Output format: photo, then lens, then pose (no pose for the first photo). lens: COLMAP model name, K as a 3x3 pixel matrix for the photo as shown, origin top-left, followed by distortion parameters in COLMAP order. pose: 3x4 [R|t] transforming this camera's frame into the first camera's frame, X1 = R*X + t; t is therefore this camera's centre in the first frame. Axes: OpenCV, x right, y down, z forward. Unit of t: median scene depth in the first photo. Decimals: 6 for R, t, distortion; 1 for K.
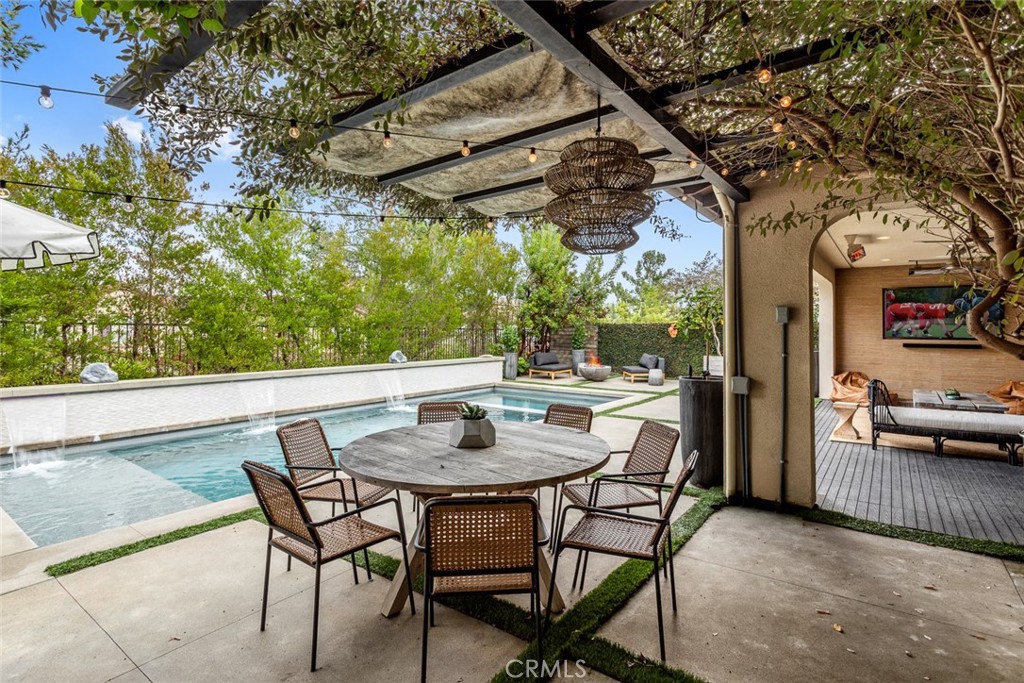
lens RADIAL K [[488.5, 0, 529.0], [0, 488.5, 316.6], [0, 0, 1]] dist [0.002526, 0.001005]
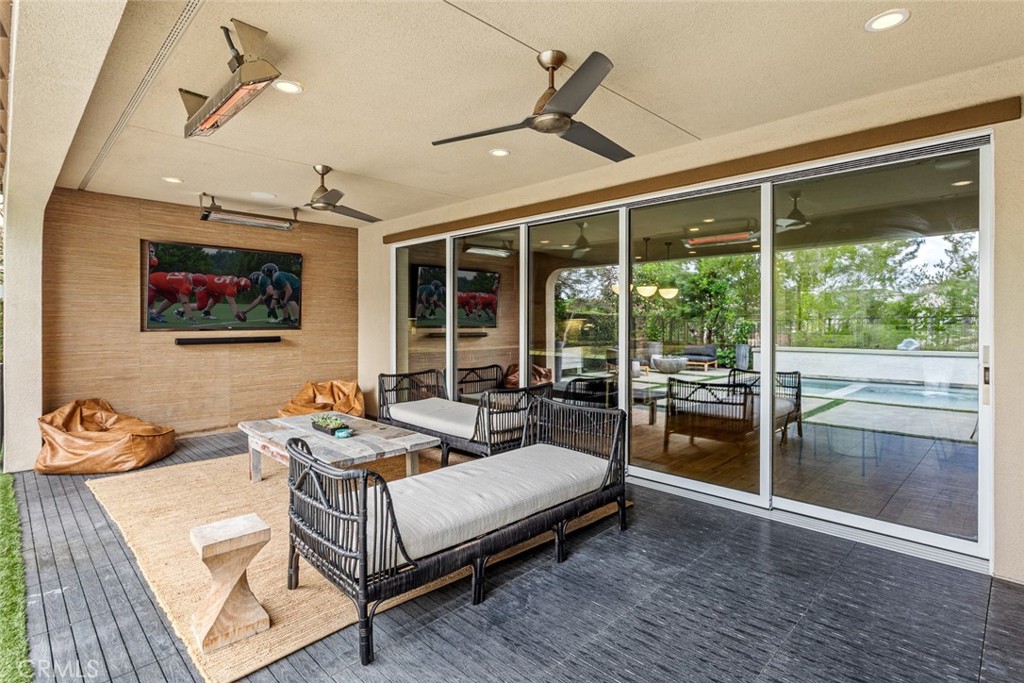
lens RADIAL K [[515.4, 0, 511.2], [0, 515.4, 324.8], [0, 0, 1]] dist [-0.000206, 0.000265]
pose [[0.148850, -0.012286, 0.988784, 0.214681], [-0.021913, 0.999636, 0.015720, 0.019458], [-0.988617, -0.024007, 0.148526, 0.501554]]
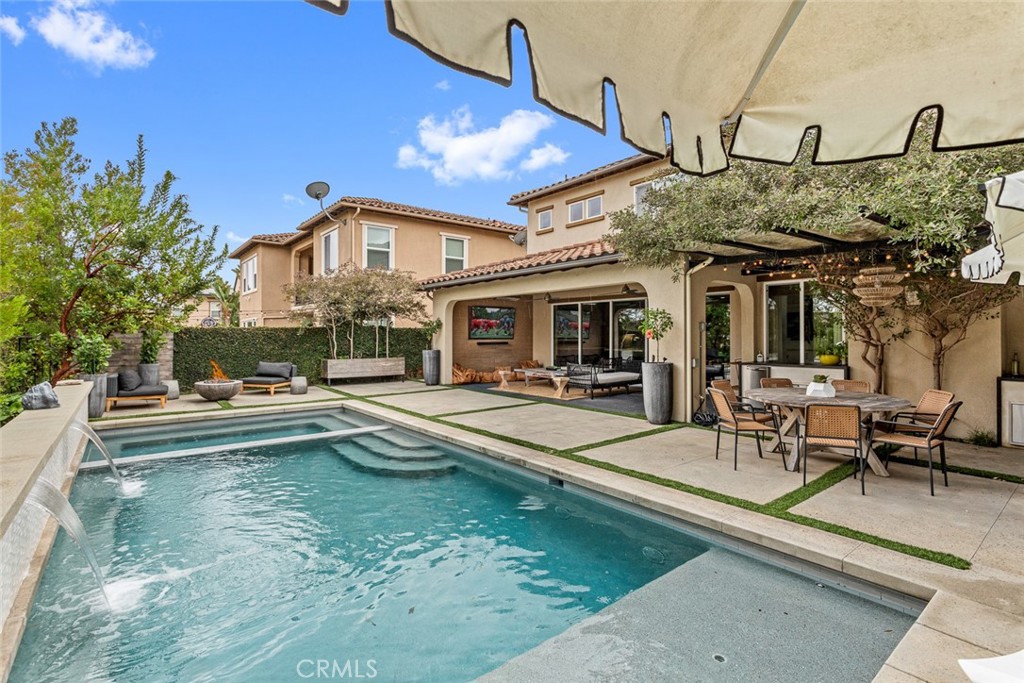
lens RADIAL K [[491.8, 0, 512.0], [0, 491.8, 336.9], [0, 0, 1]] dist [0.001520, 0.000251]
pose [[0.263050, -0.016800, 0.964636, -0.702632], [-0.025641, 0.999373, 0.024397, -0.004932], [-0.964441, -0.031152, 0.262455, 0.462324]]
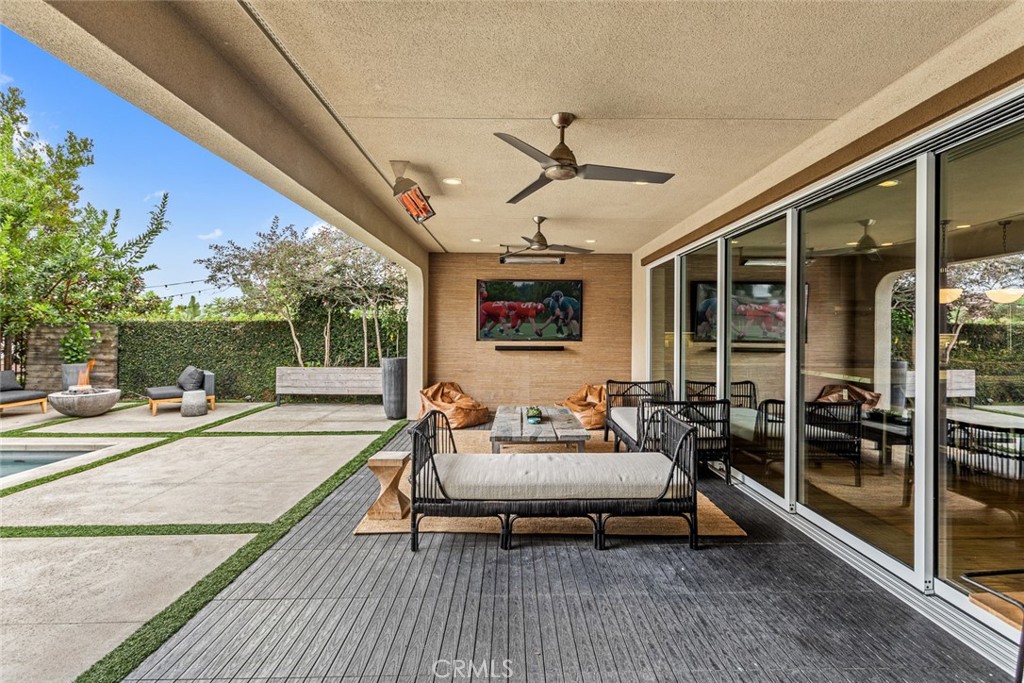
lens RADIAL K [[491.8, 0, 512.0], [0, 491.8, 336.9], [0, 0, 1]] dist [0.001520, 0.000251]
pose [[0.801426, -0.006214, 0.598062, 0.273170], [-0.015148, 0.999414, 0.030684, 0.012255], [-0.597902, -0.033650, 0.800863, 0.297672]]
